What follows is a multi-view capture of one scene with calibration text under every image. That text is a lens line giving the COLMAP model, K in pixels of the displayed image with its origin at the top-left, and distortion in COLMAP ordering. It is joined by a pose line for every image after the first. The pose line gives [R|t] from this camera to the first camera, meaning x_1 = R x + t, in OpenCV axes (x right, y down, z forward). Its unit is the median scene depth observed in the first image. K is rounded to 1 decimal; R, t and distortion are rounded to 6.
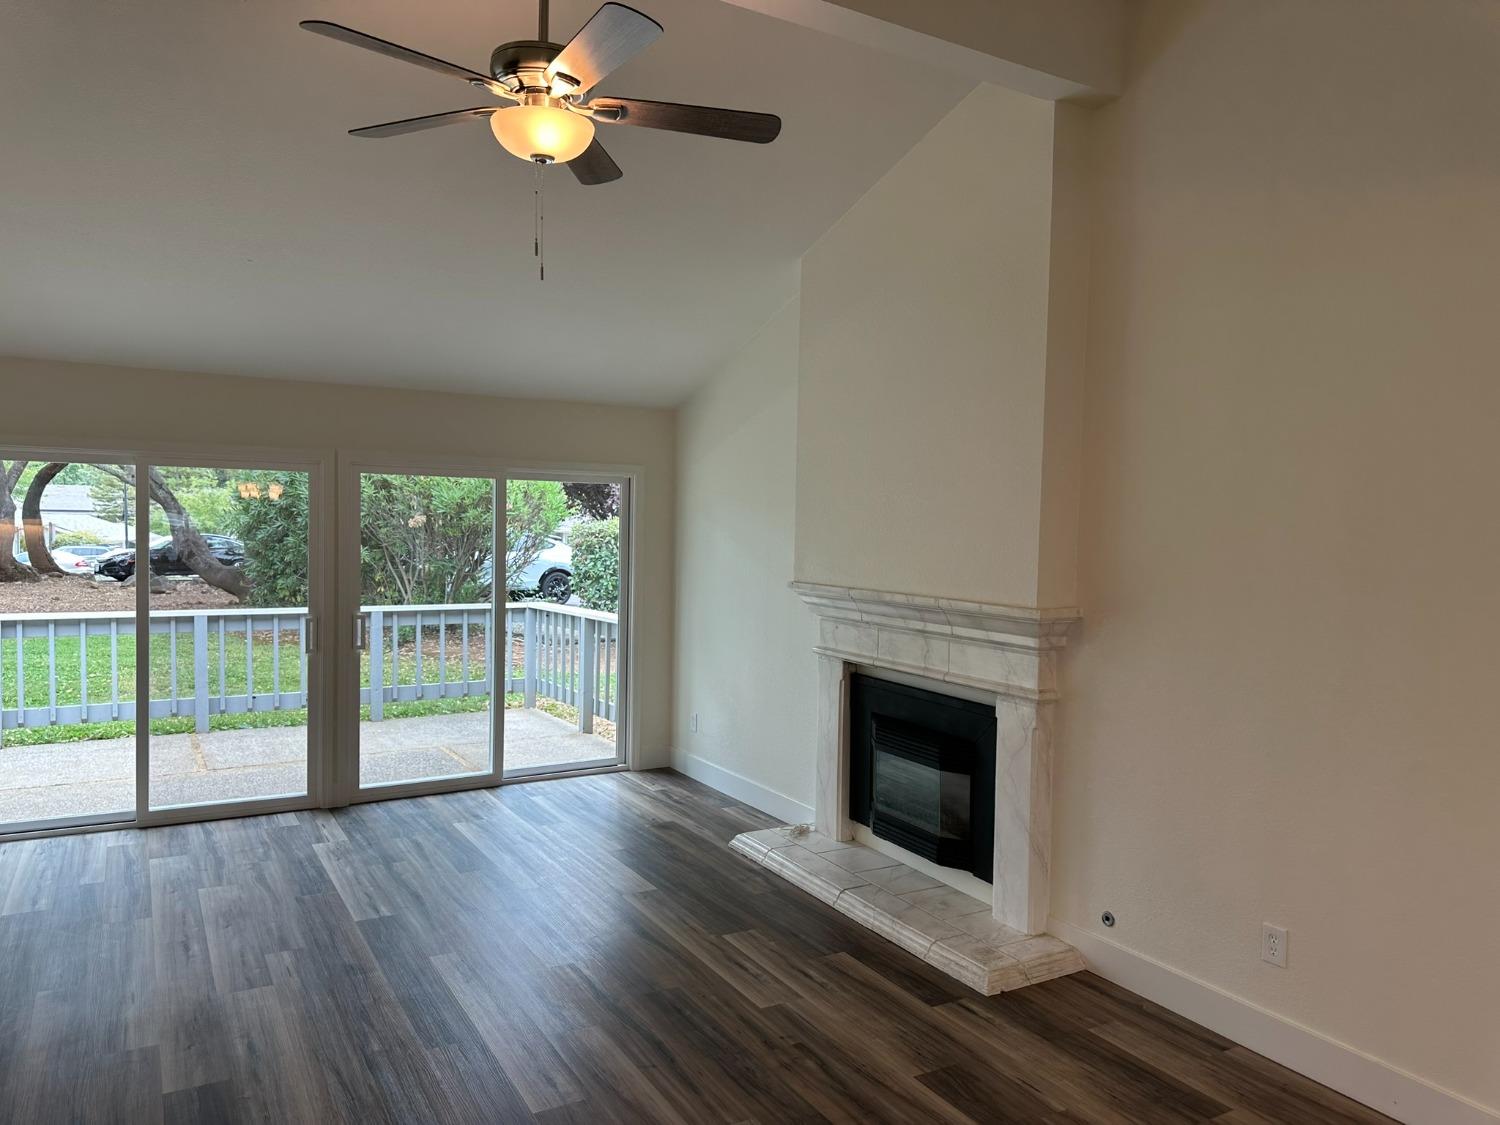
lens RADIAL K [[1079.5, 0, 750.0], [0, 1079.5, 562.5], [0, 0, 1]] dist [0.094819, -0.002862]
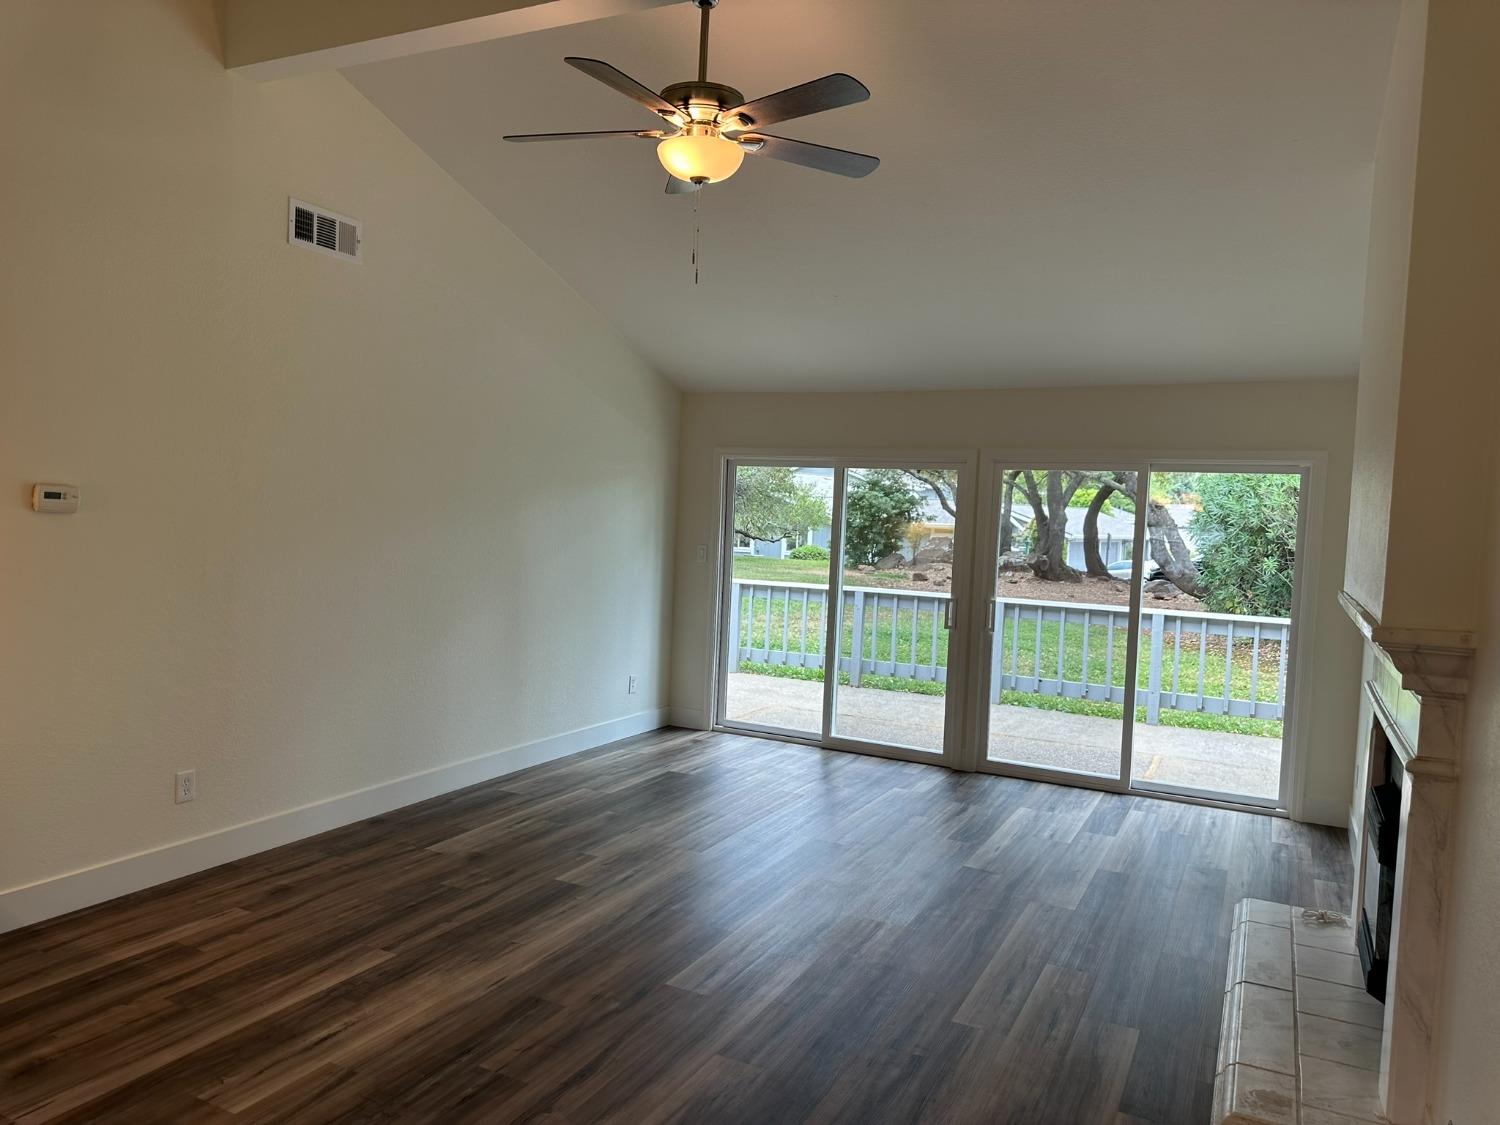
lens RADIAL K [[1079.5, 0, 750.0], [0, 1079.5, 562.5], [0, 0, 1]] dist [0.094819, -0.002862]
pose [[0.563301, 0.047051, -0.824911, 0.398893], [-0.055327, 0.998284, 0.019159, -0.001990], [0.824397, 0.034848, 0.564938, 0.171034]]
